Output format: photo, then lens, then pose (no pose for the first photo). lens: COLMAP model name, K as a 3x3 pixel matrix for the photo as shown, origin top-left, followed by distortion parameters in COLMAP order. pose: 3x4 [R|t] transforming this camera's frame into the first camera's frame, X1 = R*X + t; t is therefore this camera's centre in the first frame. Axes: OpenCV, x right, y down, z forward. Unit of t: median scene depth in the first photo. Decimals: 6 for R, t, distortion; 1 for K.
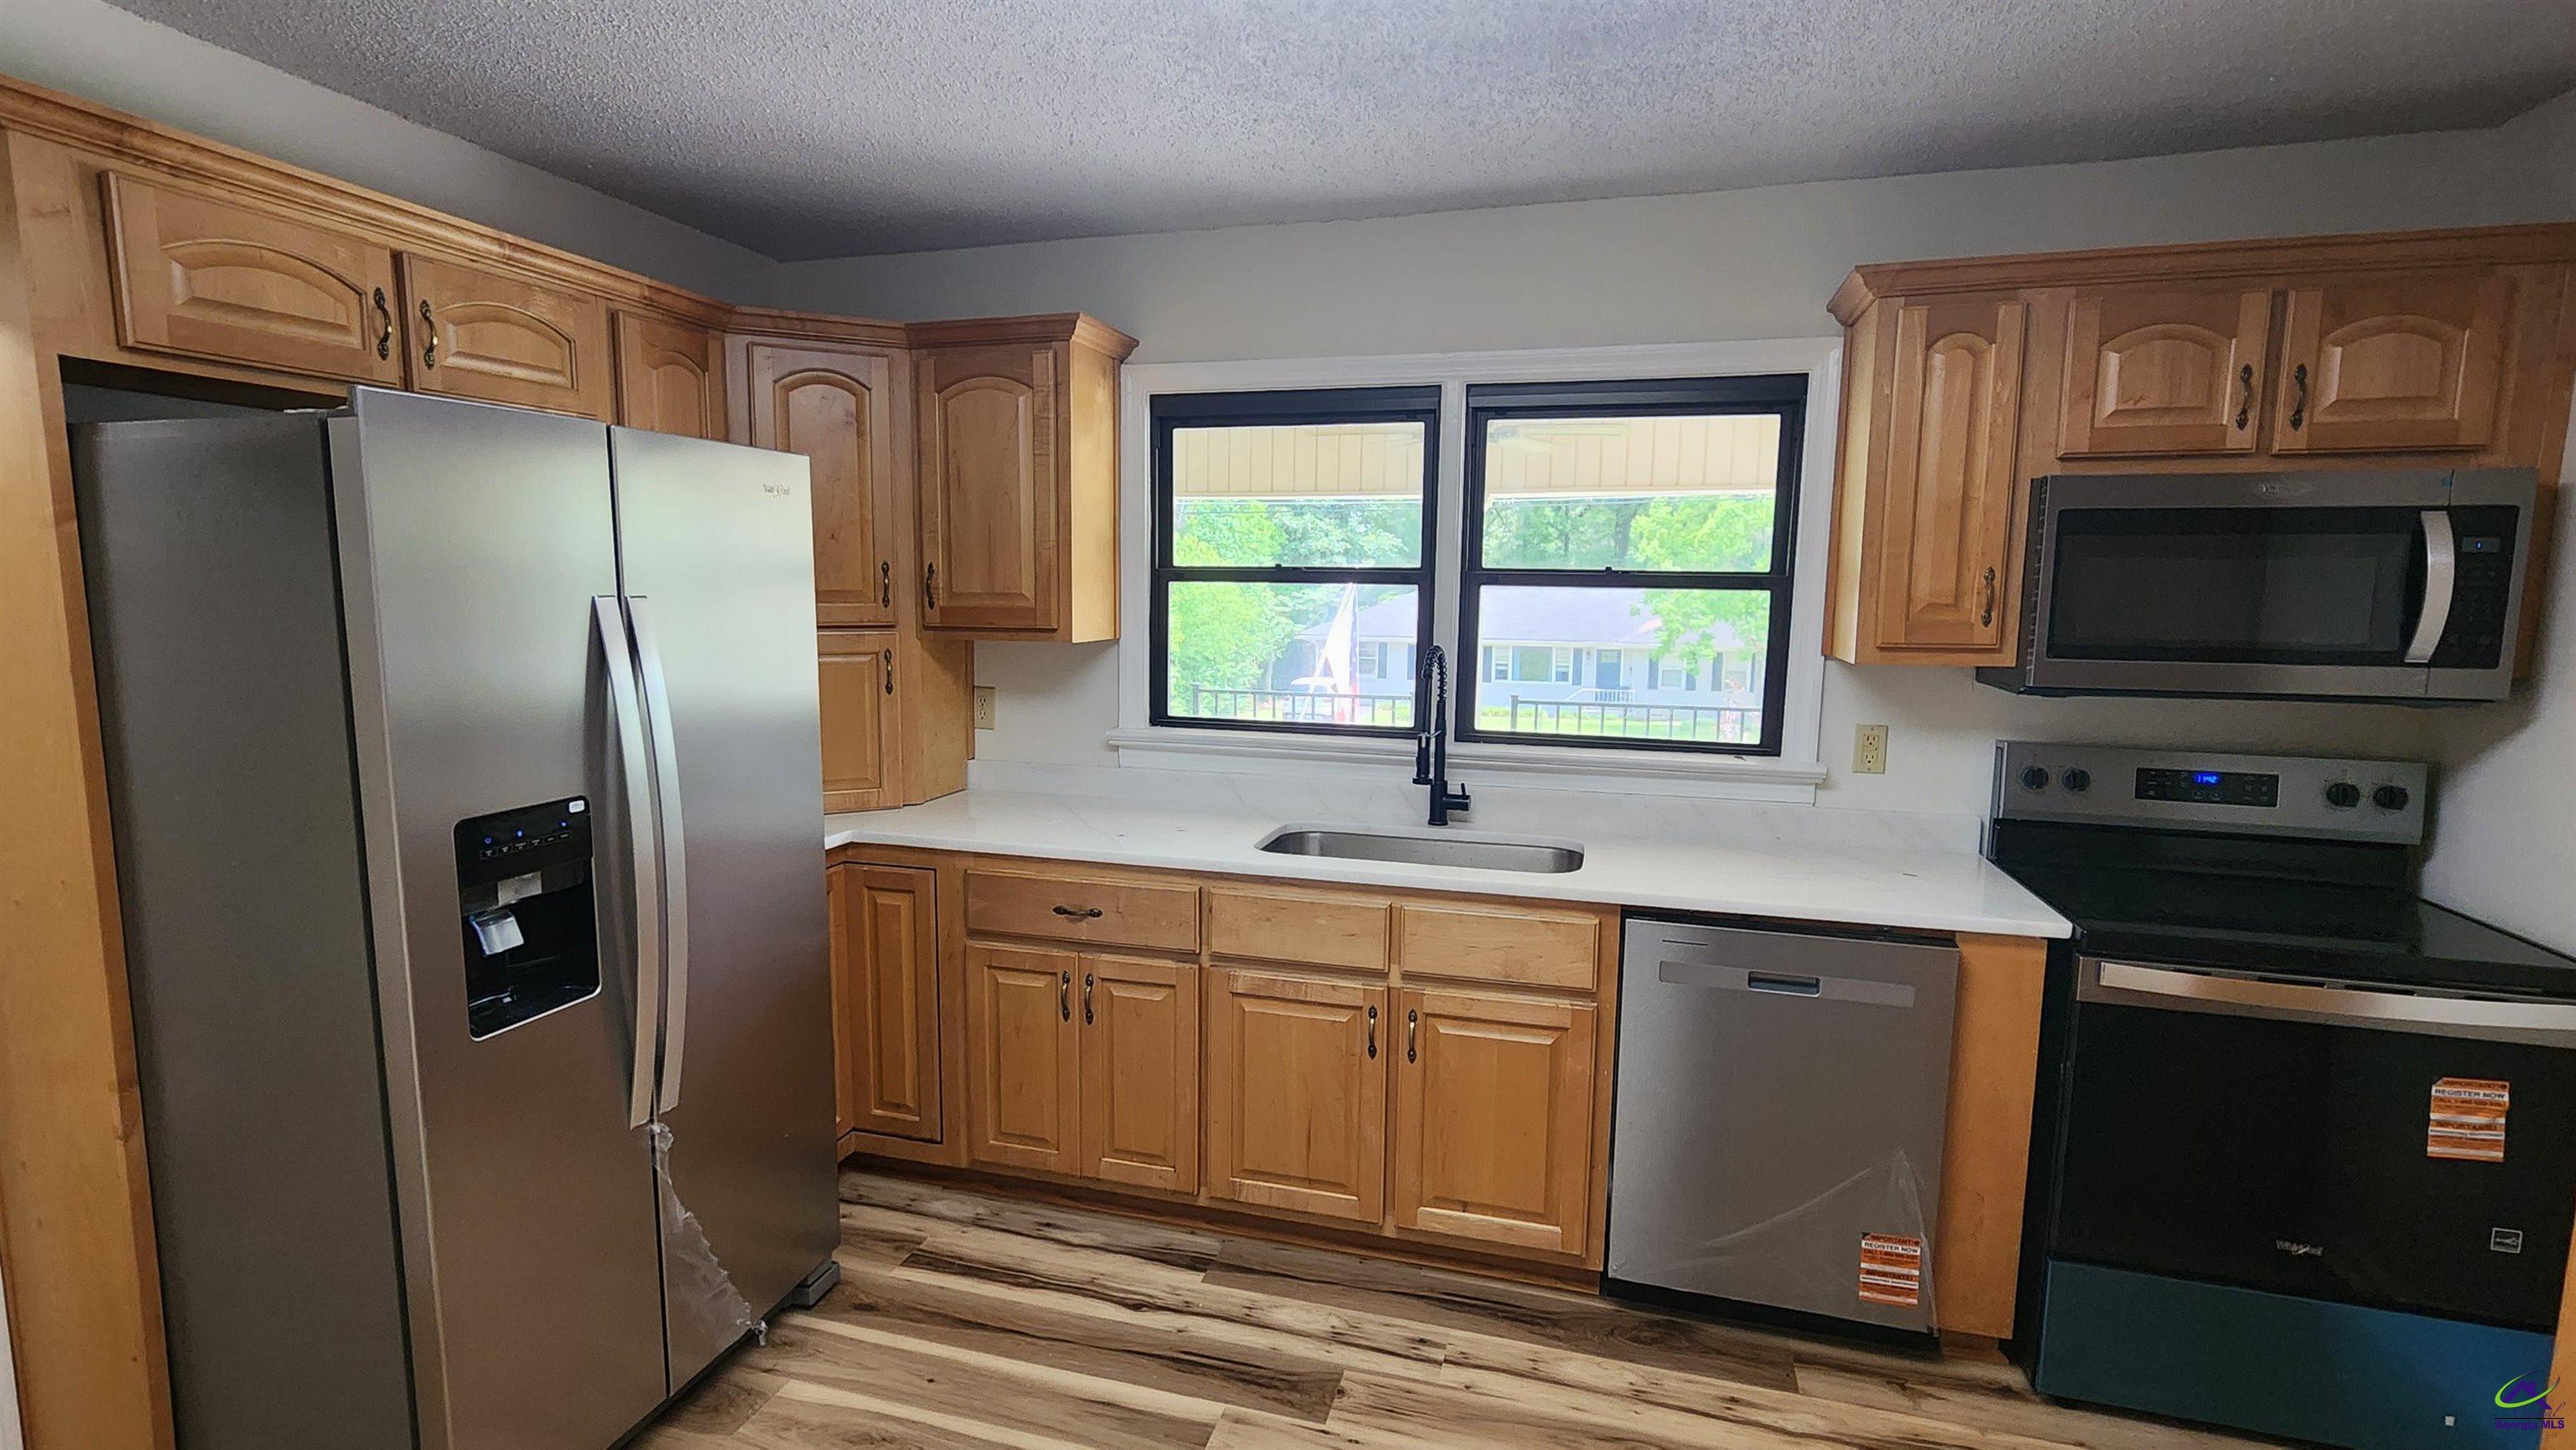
lens RADIAL K [[1209.1, 0, 1270.3], [0, 1209.1, 725.7], [0, 0, 1]] dist [-0.000261, 0.001043]
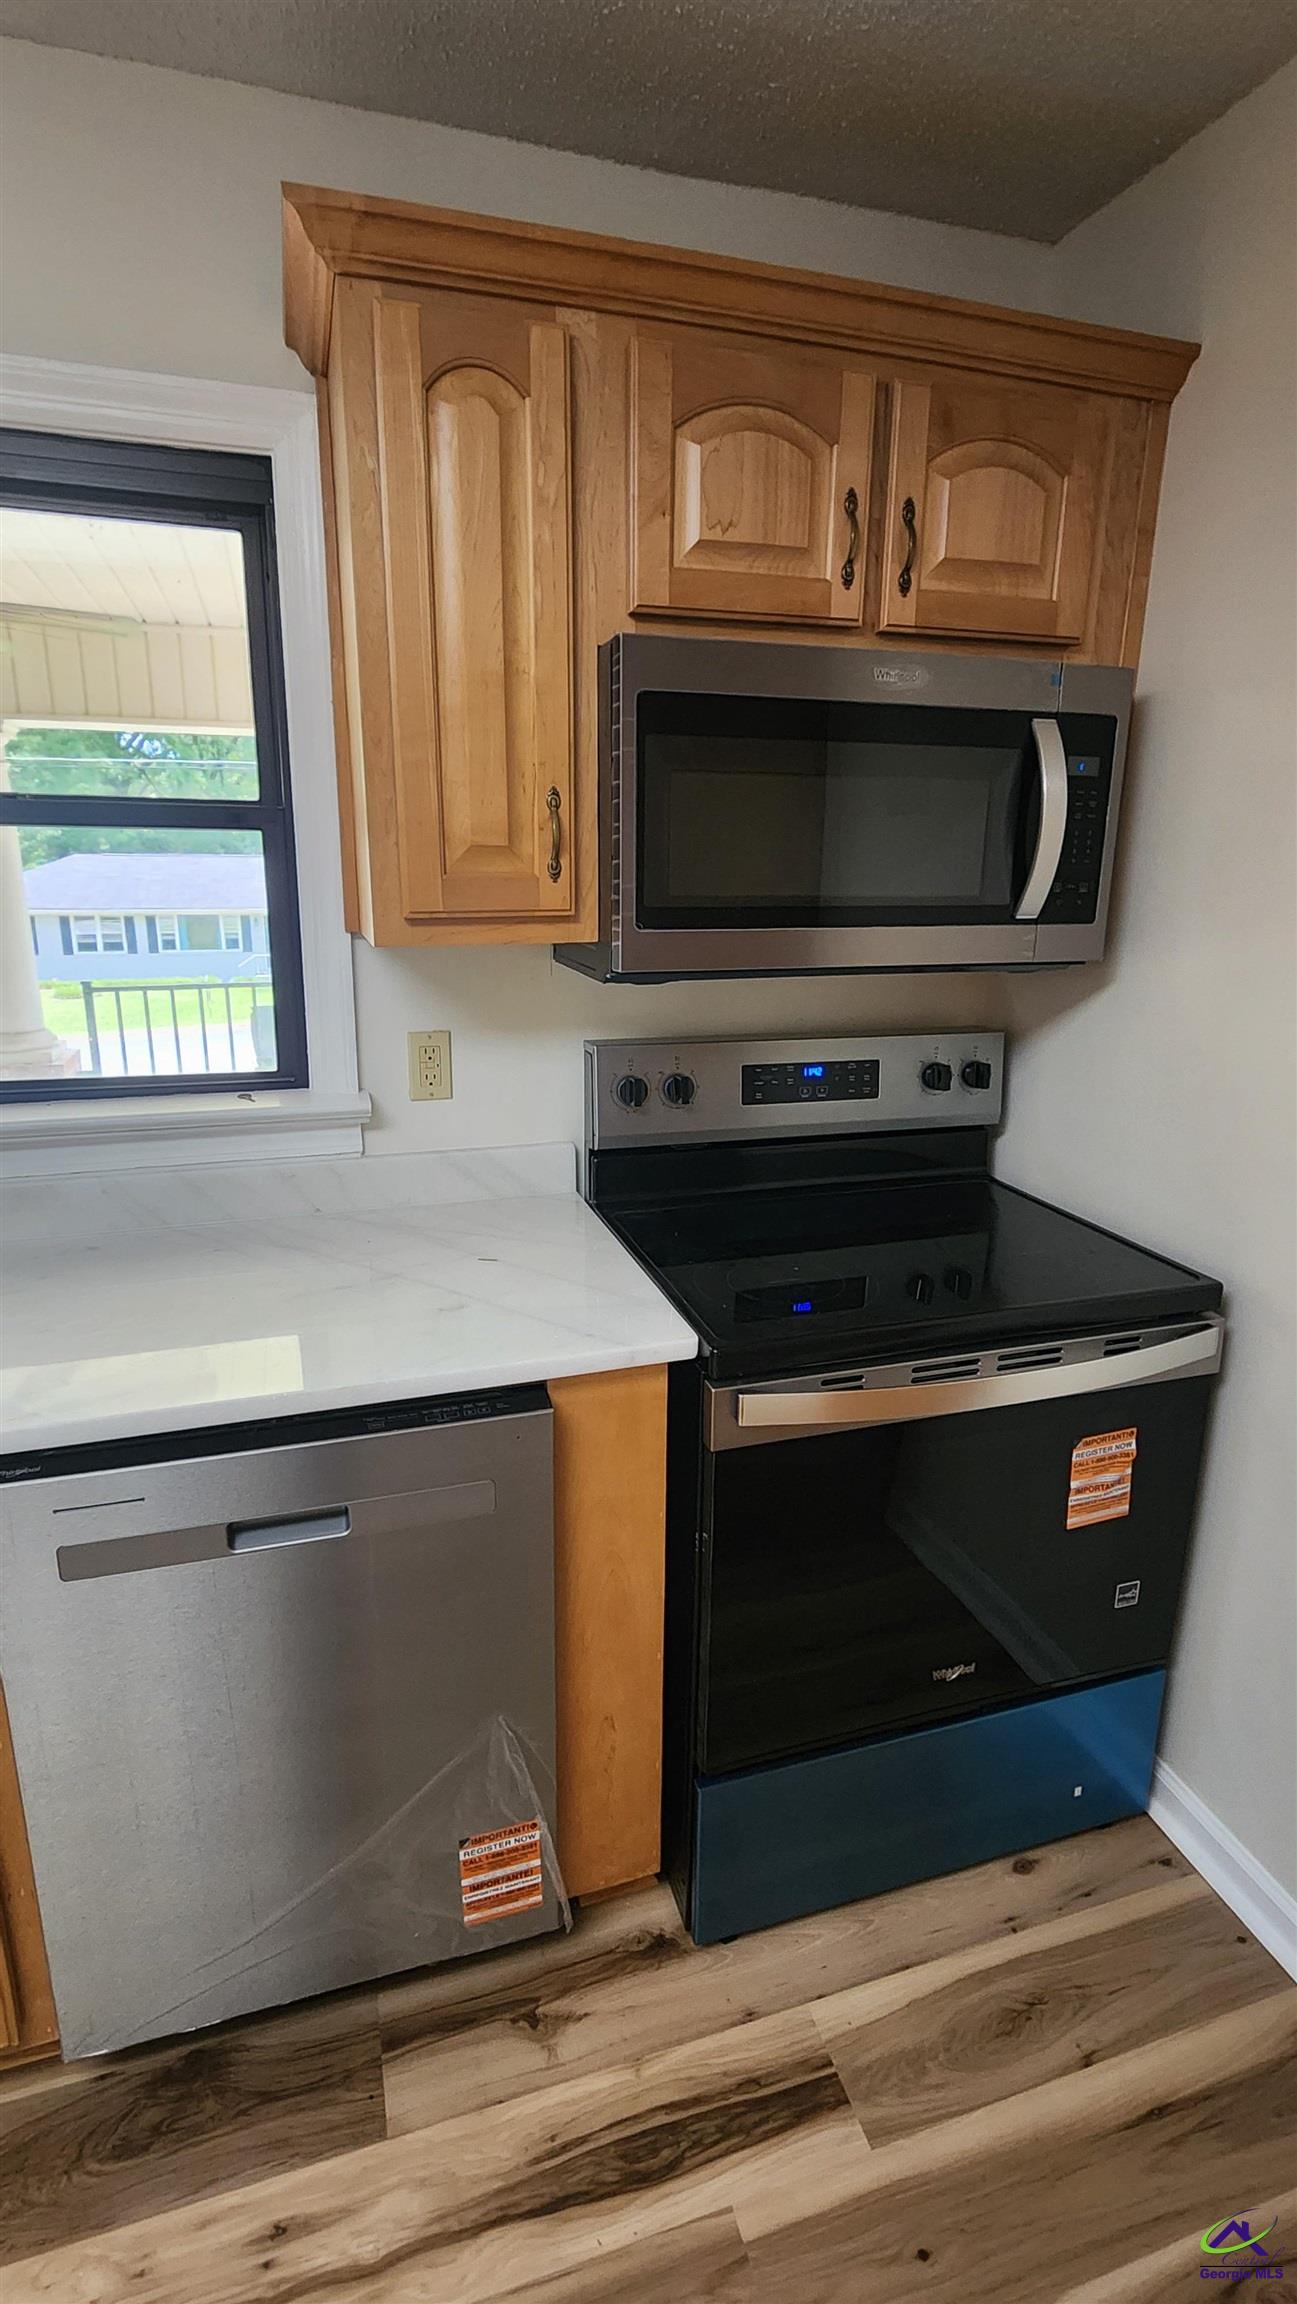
lens RADIAL K [[1081.3, 0, 649.9], [0, 1081.3, 1135.4], [0, 0, 1]] dist [-0.000261, 0.001043]
pose [[0.829437, -0.141756, 0.540315, 0.300517], [0.065392, 0.985254, 0.158107, -0.036109], [-0.554760, -0.095807, 0.826476, 0.477898]]
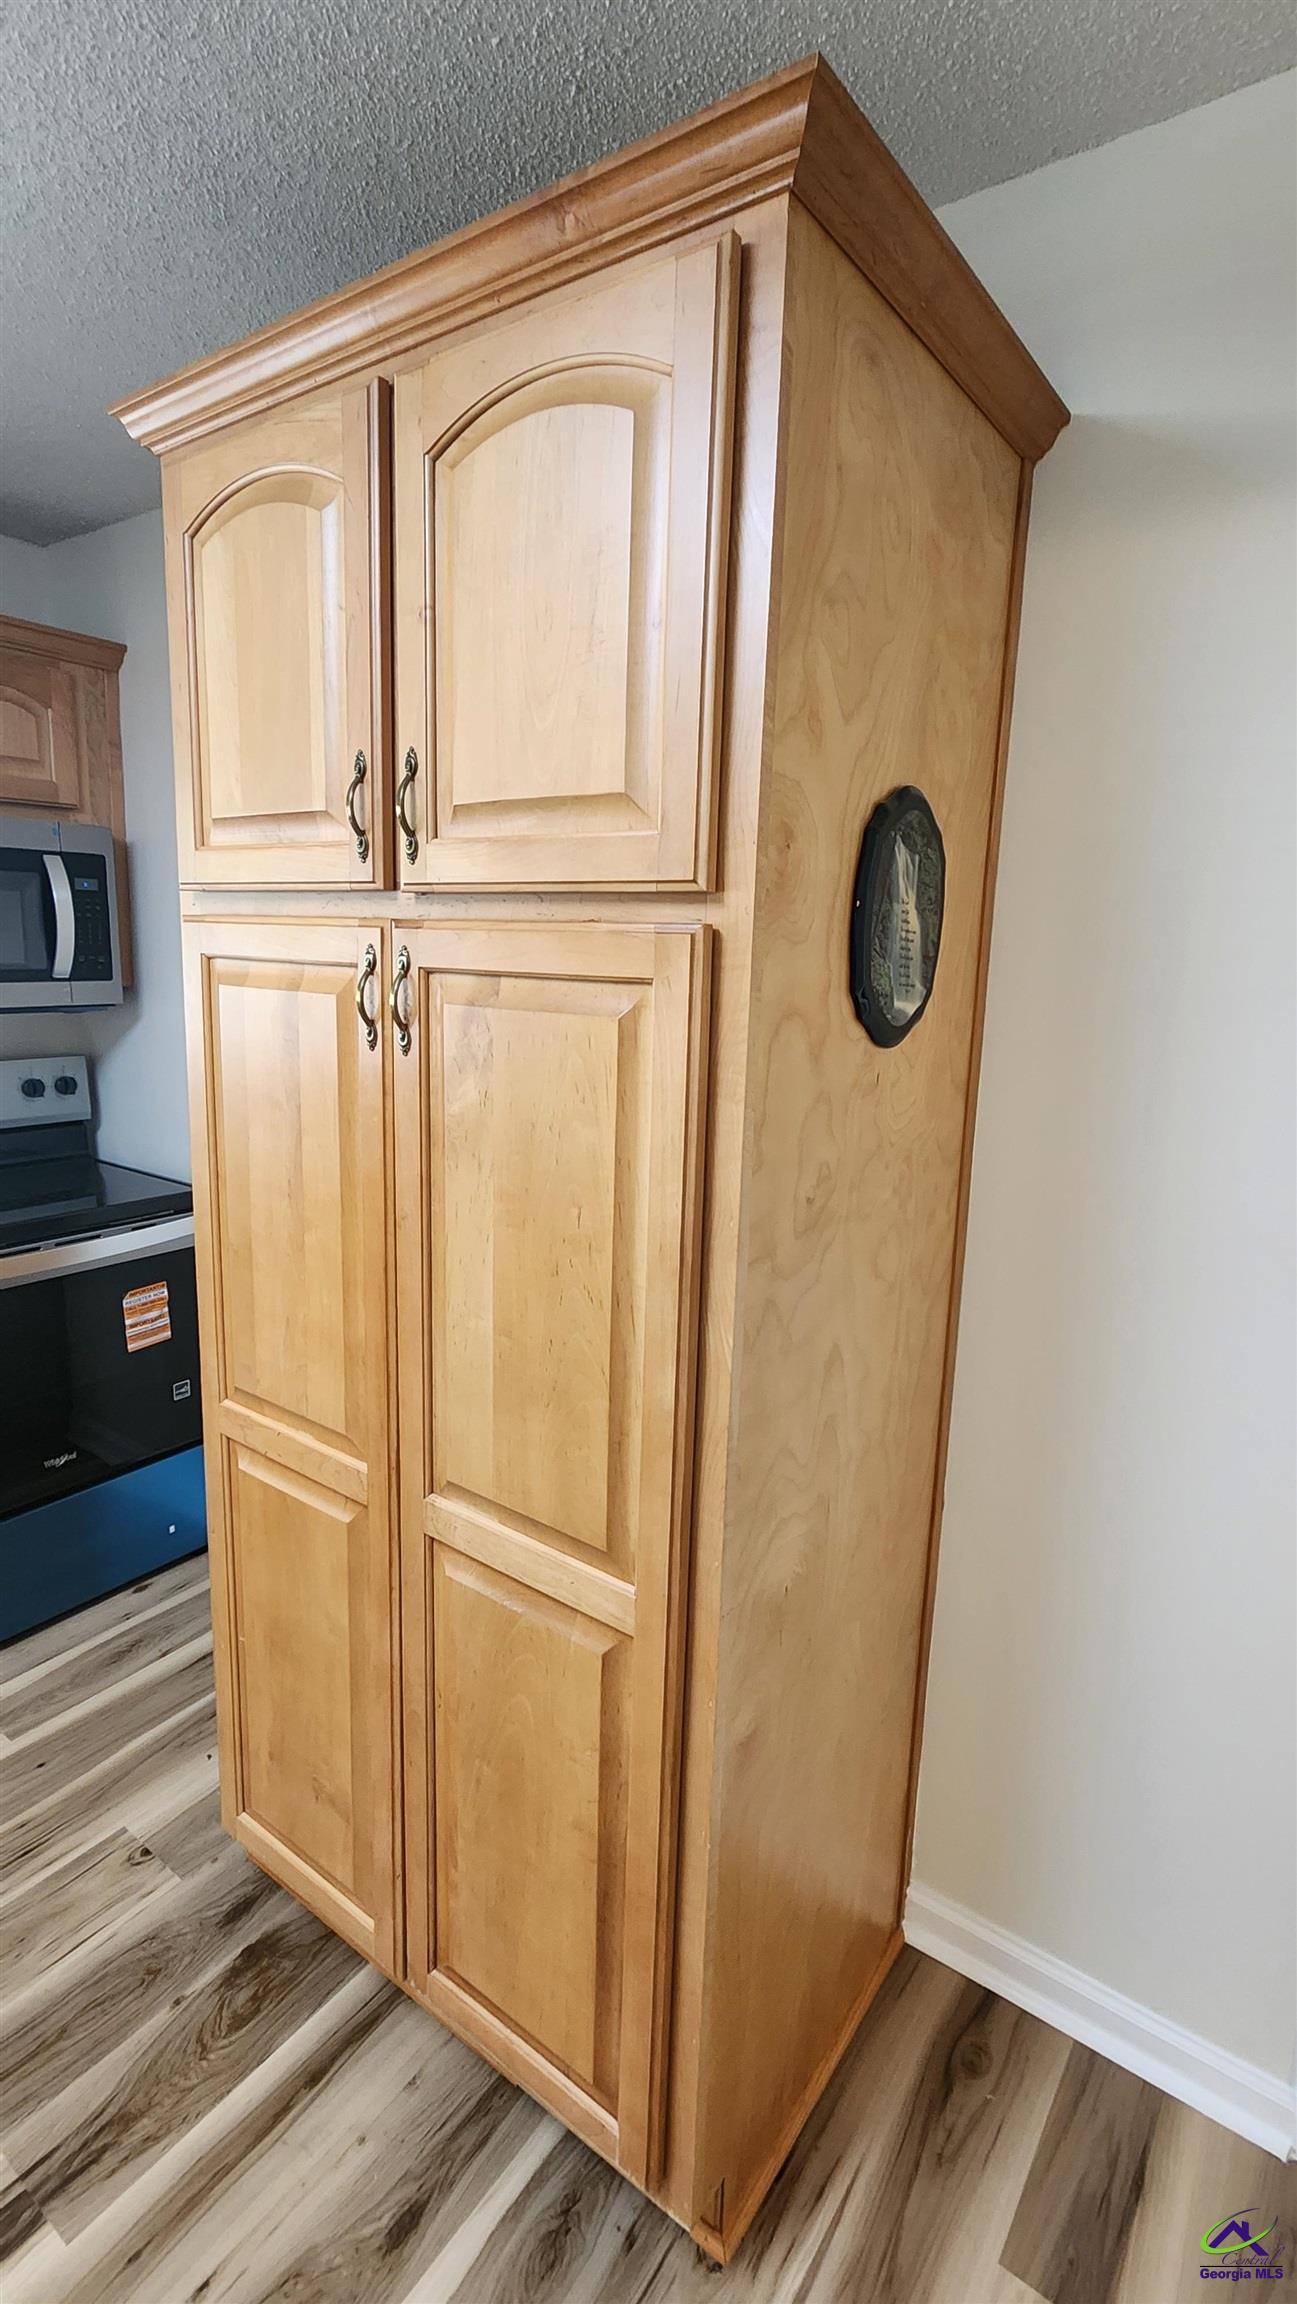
lens RADIAL K [[1081.3, 0, 648.9], [0, 1081.3, 1134.1], [0, 0, 1]] dist [-0.000261, 0.001043]
pose [[0.335505, -0.170997, 0.926389, 0.075737], [0.088837, 0.984748, 0.149596, -0.005490], [-0.937840, 0.032107, 0.345579, 0.040563]]
